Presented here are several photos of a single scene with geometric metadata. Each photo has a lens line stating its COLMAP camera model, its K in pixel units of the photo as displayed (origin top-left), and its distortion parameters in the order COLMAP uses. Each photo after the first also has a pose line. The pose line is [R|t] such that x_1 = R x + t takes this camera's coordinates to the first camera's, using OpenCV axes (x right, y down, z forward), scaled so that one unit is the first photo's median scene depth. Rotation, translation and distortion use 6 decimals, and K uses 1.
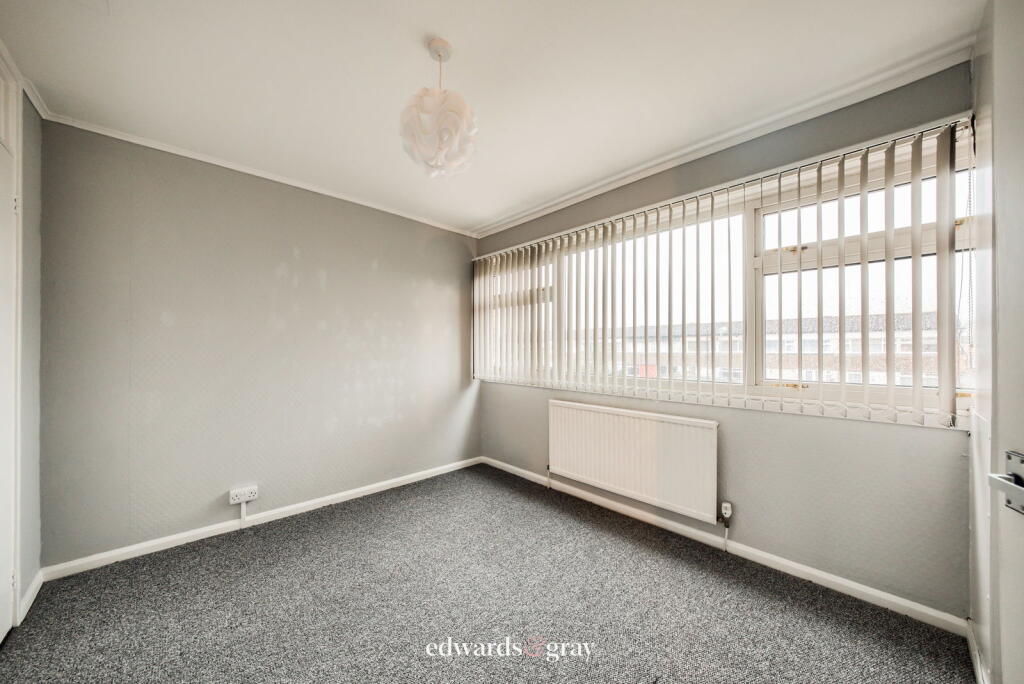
lens RADIAL K [[364.2, 0, 512.3], [0, 364.2, 346.2], [0, 0, 1]] dist [0.060112, -0.000006]
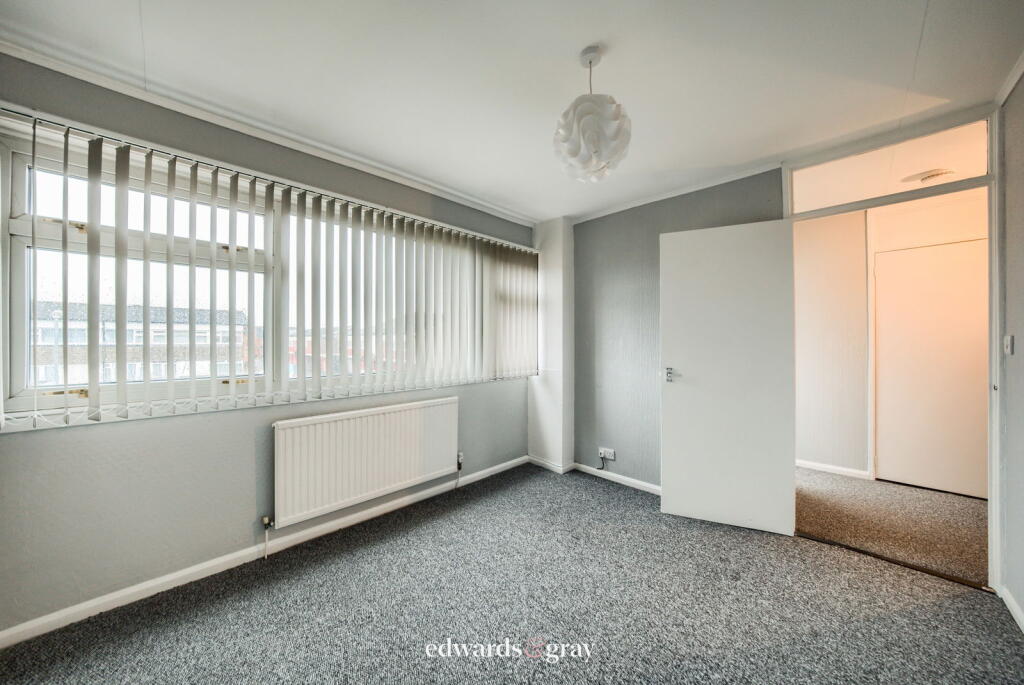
lens RADIAL K [[354.6, 0, 510.8], [0, 354.6, 332.2], [0, 0, 1]] dist [-0.015617, -0.000023]
pose [[0.001053, 0.019954, 0.999800, -0.521557], [-0.006458, 0.999780, -0.019947, -0.006960], [-0.999979, -0.006435, 0.001182, 0.550115]]
